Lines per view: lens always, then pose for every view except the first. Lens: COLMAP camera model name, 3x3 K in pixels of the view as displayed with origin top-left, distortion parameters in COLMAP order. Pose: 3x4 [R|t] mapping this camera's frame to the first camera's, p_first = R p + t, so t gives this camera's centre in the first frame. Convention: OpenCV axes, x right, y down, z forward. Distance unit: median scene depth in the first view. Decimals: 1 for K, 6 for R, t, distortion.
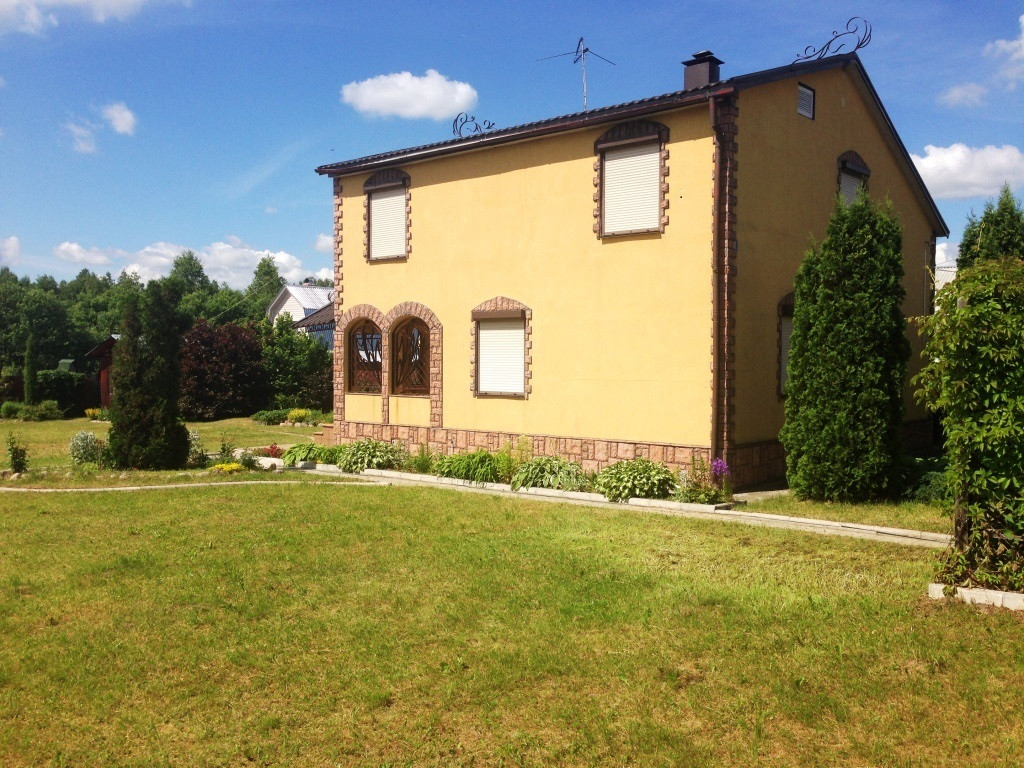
lens RADIAL K [[961.1, 0, 507.4], [0, 961.1, 376.1], [0, 0, 1]] dist [0.086664, 0.000000]
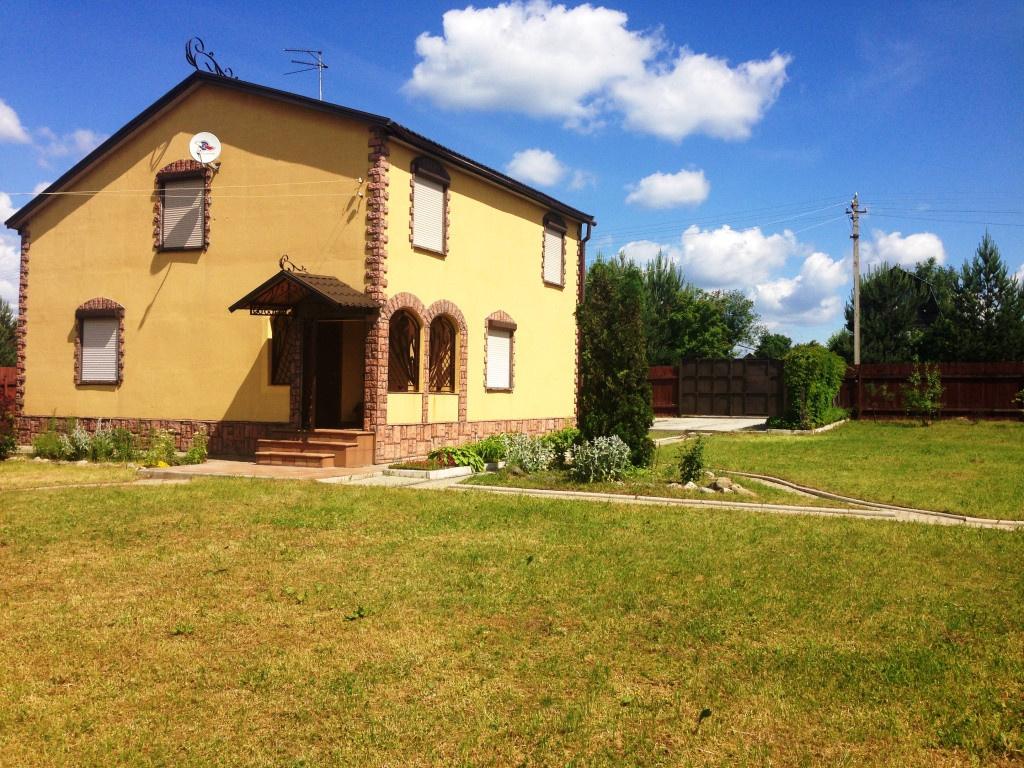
lens RADIAL K [[961.1, 0, 511.6], [0, 961.1, 382.8], [0, 0, 1]] dist [0.086664, 0.000000]
pose [[-0.281416, 0.008615, 0.959547, -1.076524], [0.008399, 0.999944, -0.006515, 0.016965], [-0.959549, 0.006225, -0.281472, 1.200924]]
